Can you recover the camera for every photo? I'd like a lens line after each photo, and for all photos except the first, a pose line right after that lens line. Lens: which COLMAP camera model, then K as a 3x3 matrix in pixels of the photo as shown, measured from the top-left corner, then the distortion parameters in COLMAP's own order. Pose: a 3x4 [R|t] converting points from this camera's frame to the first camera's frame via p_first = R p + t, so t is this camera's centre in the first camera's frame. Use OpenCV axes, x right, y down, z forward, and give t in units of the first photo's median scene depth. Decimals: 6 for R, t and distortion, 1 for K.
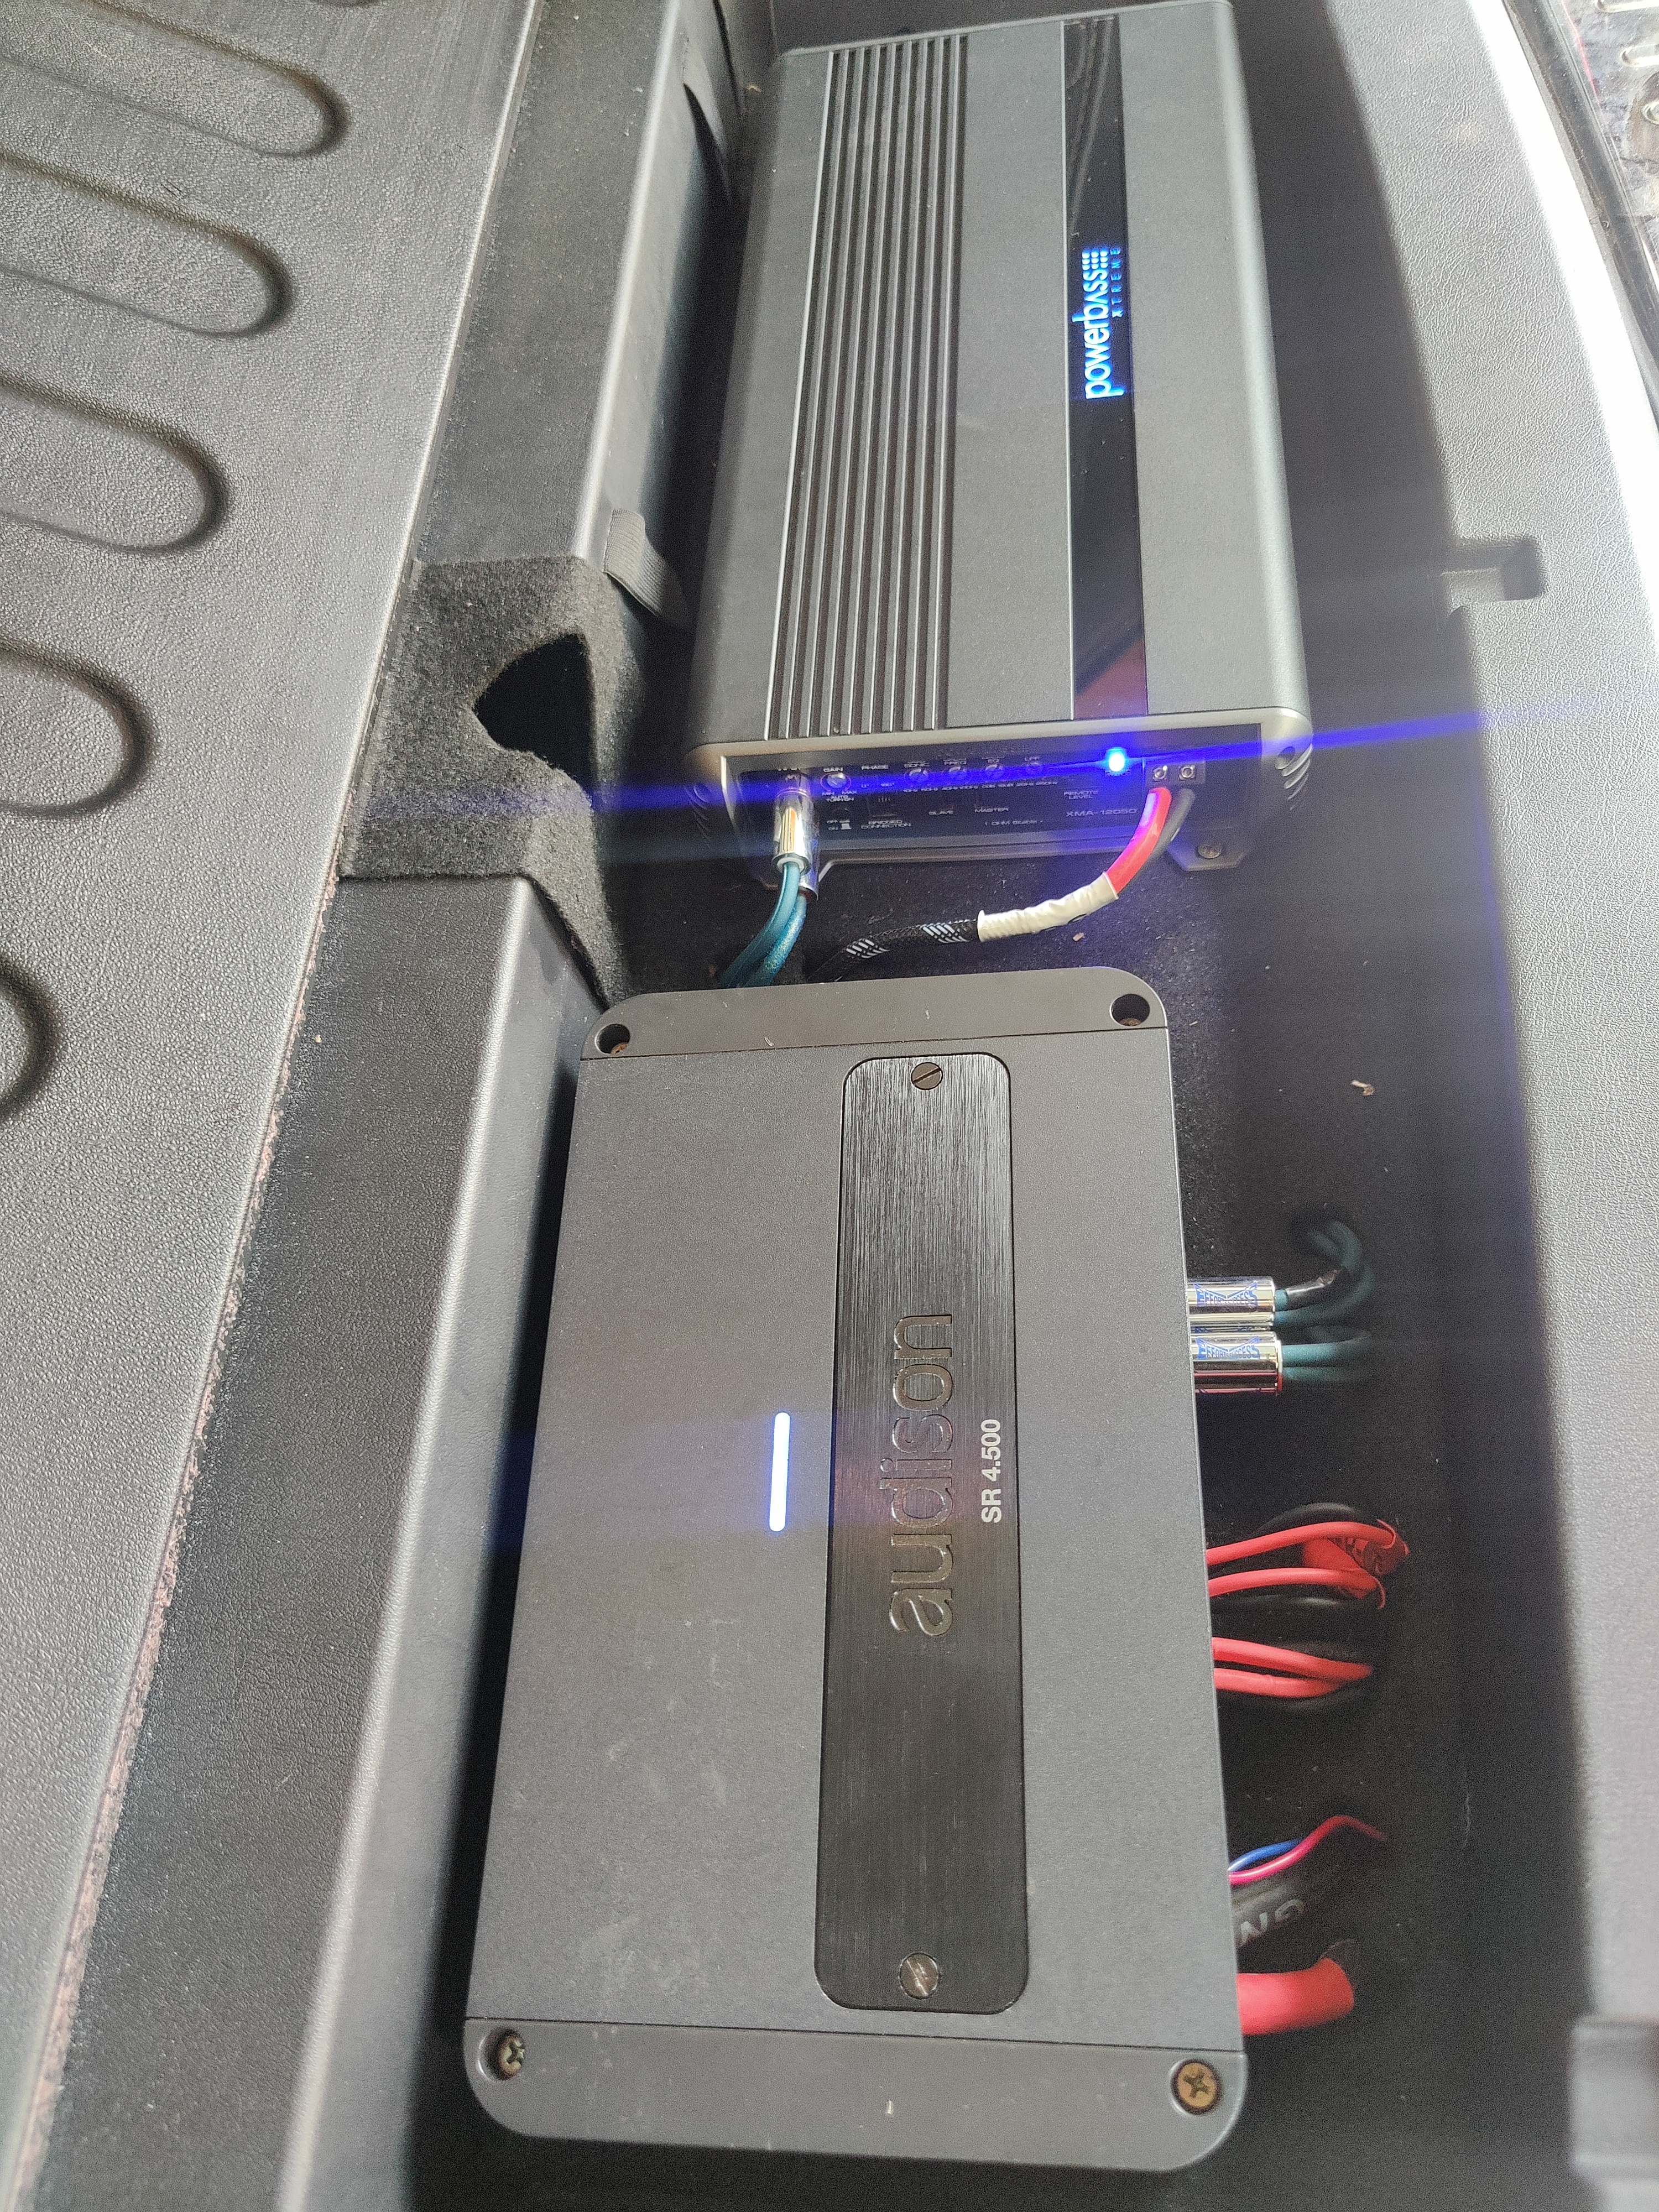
lens RADIAL K [[1737.6, 0, 832.5], [0, 1737.6, 1066.1], [0, 0, 1]] dist [-0.048541, 0.114588]
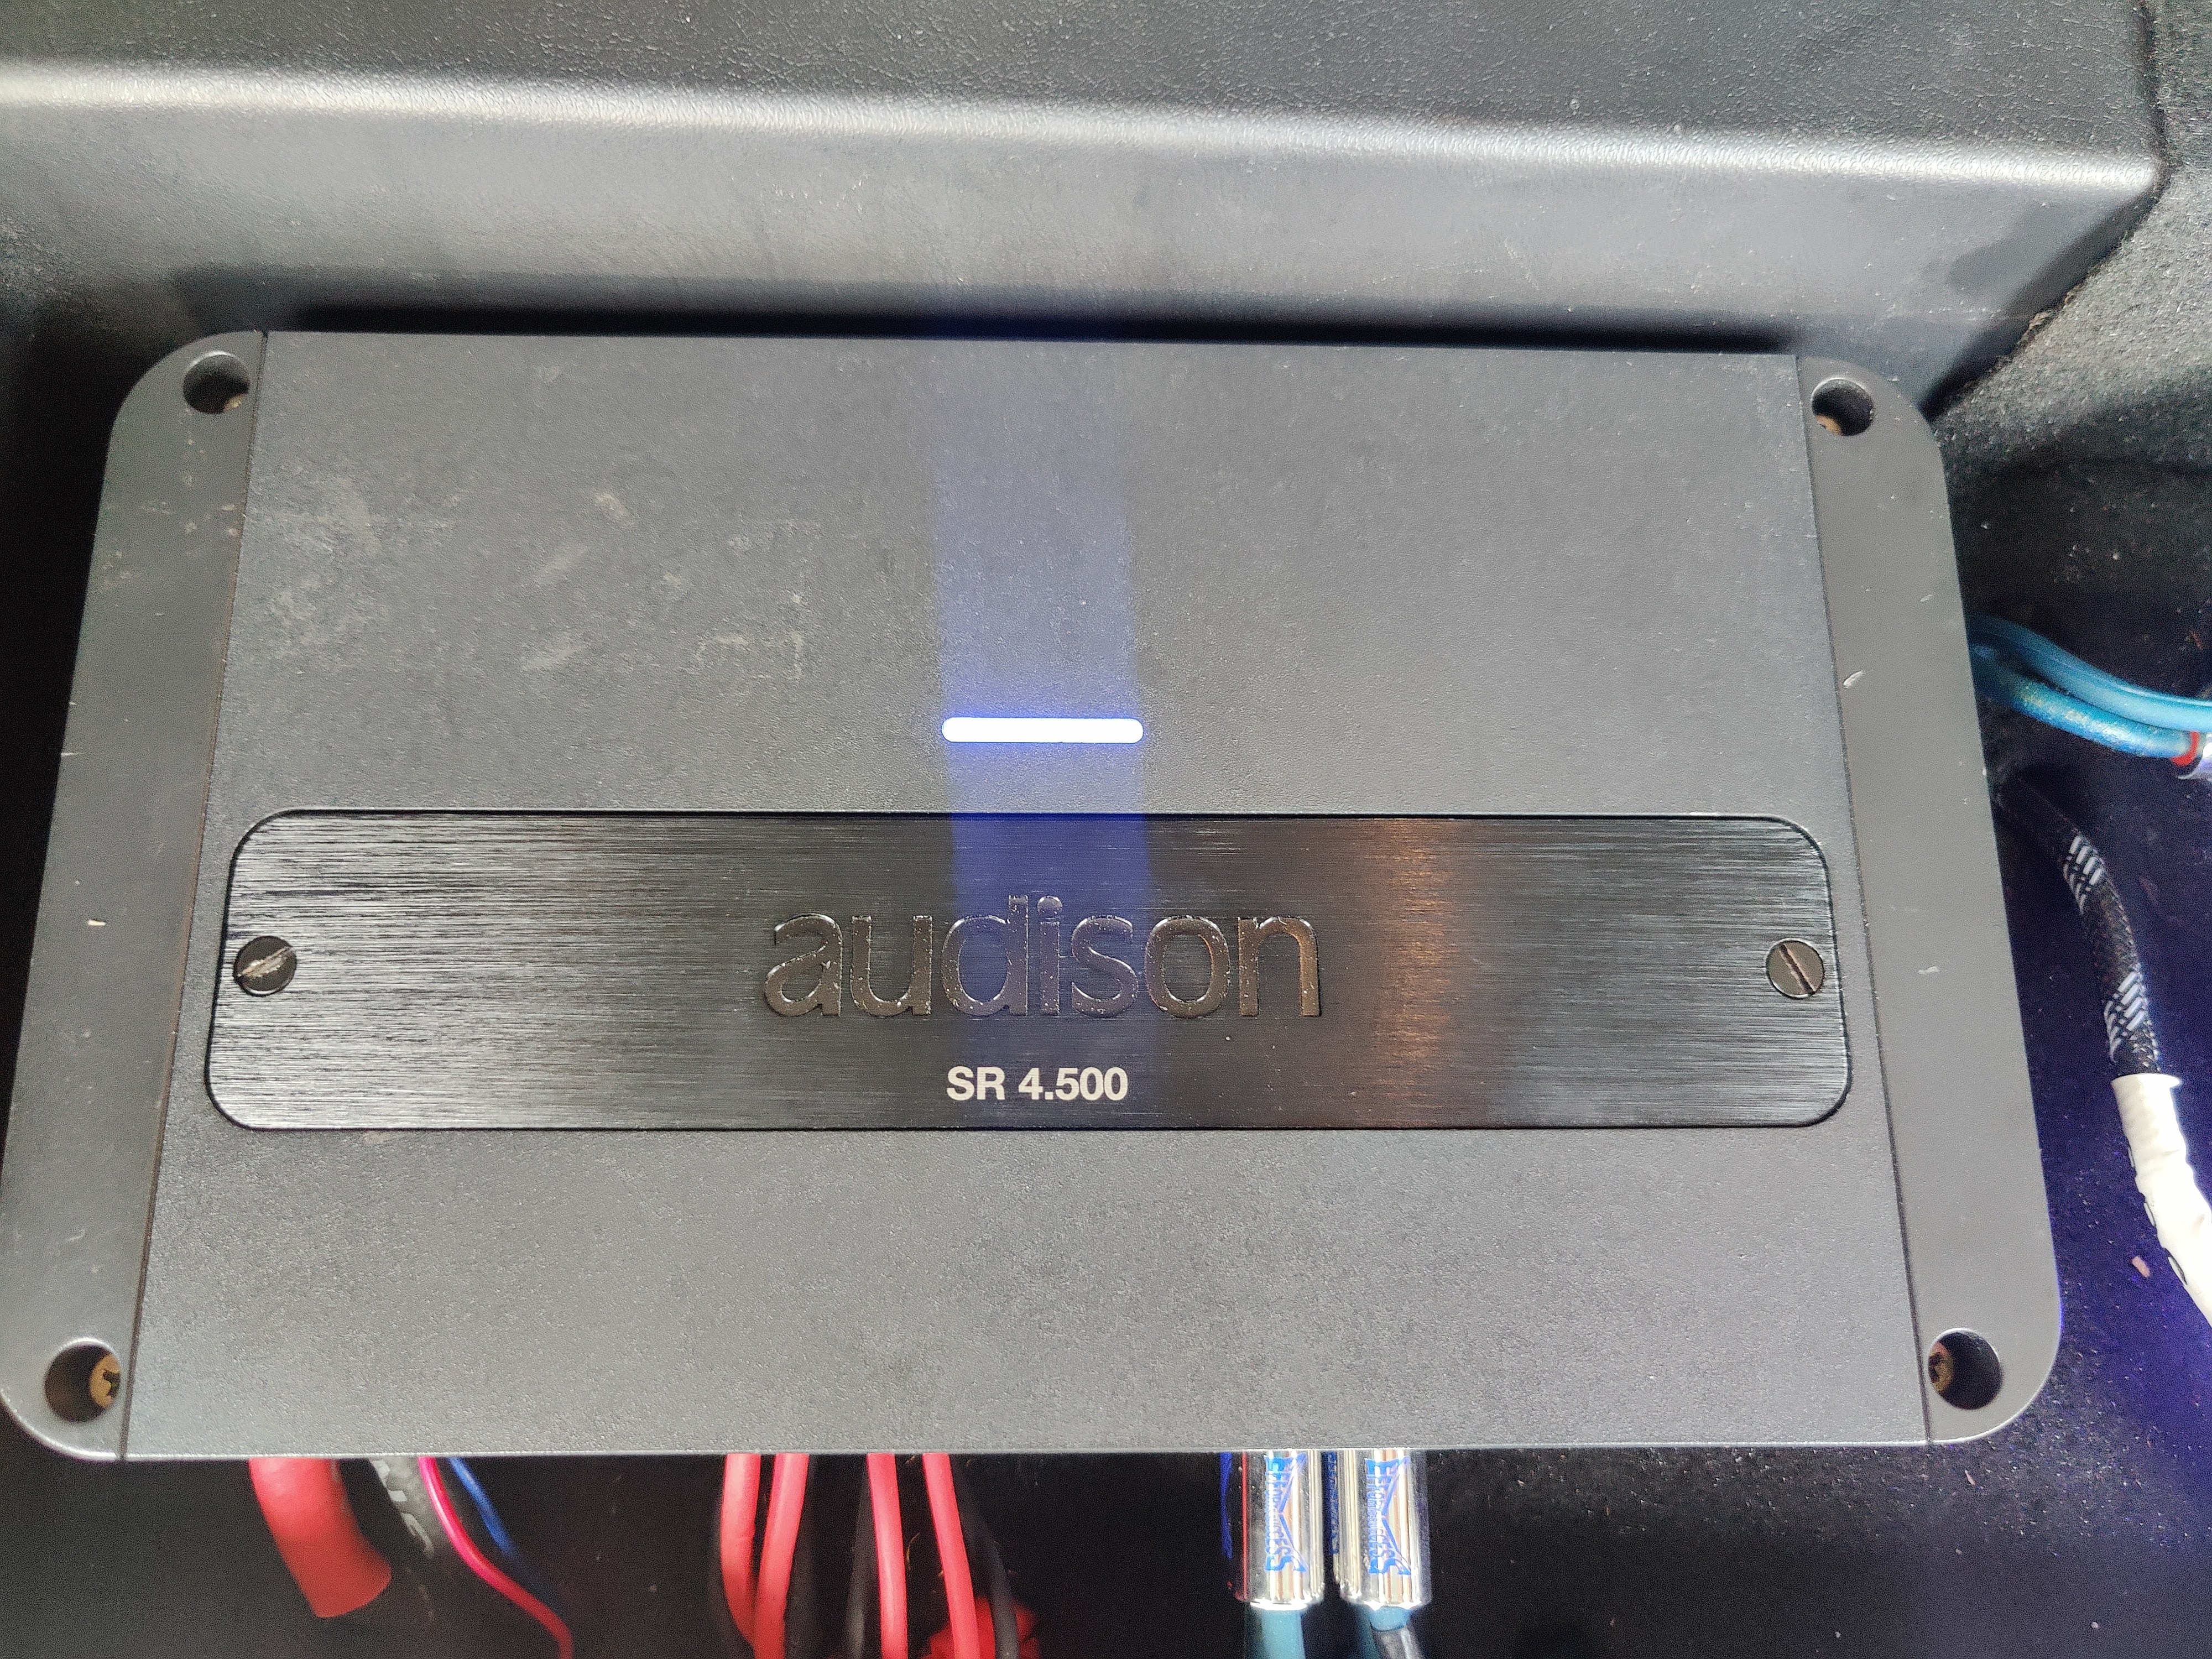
lens RADIAL K [[1773.6, 0, 1105.5], [0, 1773.6, 815.3], [0, 0, 1]] dist [0.043624, -0.090431]
pose [[0.032344, 0.995265, -0.091660, 0.049907], [-0.889756, 0.070448, 0.450968, -0.054955], [0.455290, 0.066969, 0.887821, 0.413414]]
